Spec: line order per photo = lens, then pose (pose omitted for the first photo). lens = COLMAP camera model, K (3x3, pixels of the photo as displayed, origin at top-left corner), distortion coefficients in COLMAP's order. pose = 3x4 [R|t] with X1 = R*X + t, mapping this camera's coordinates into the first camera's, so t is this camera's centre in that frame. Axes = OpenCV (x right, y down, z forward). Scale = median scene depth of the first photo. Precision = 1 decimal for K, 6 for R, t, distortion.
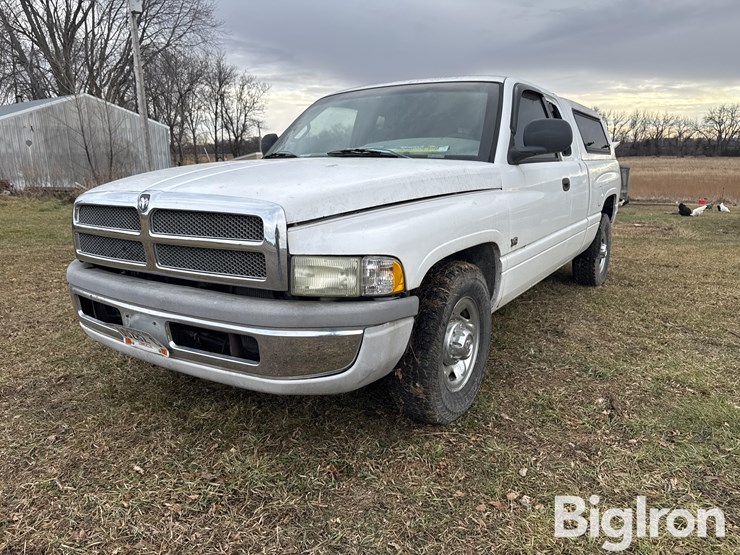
lens RADIAL K [[546.0, 0, 368.3], [0, 546.0, 273.3], [0, 0, 1]] dist [0.003569, 0.002318]
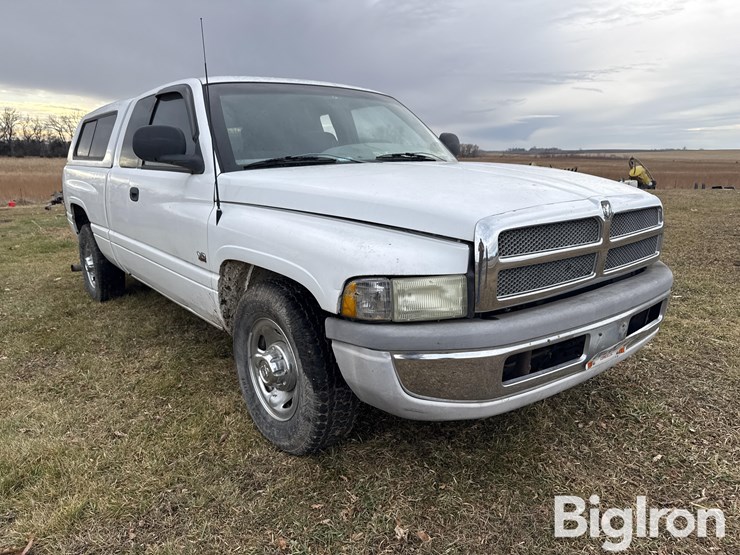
lens RADIAL K [[532.1, 0, 371.7], [0, 532.1, 275.0], [0, 0, 1]] dist [0.040222, -0.042104]
pose [[0.337020, -0.214199, 0.916808, -1.158287], [0.210497, 0.966269, 0.148375, -0.197006], [-0.917665, 0.142980, 0.370740, 0.844702]]
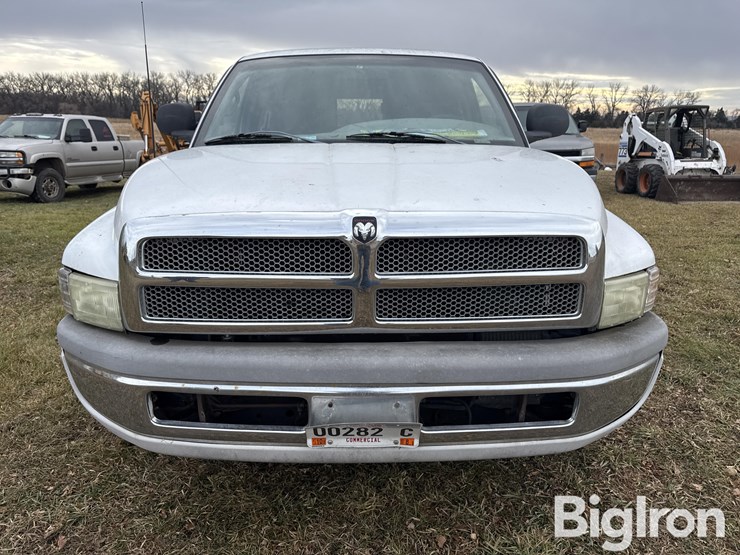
lens RADIAL K [[546.0, 0, 371.2], [0, 546.0, 276.9], [0, 0, 1]] dist [0.003569, 0.002318]
pose [[0.831748, -0.145722, 0.535687, -0.611692], [0.110549, 0.989085, 0.097412, -0.109809], [-0.544035, -0.021803, 0.838779, 0.365938]]
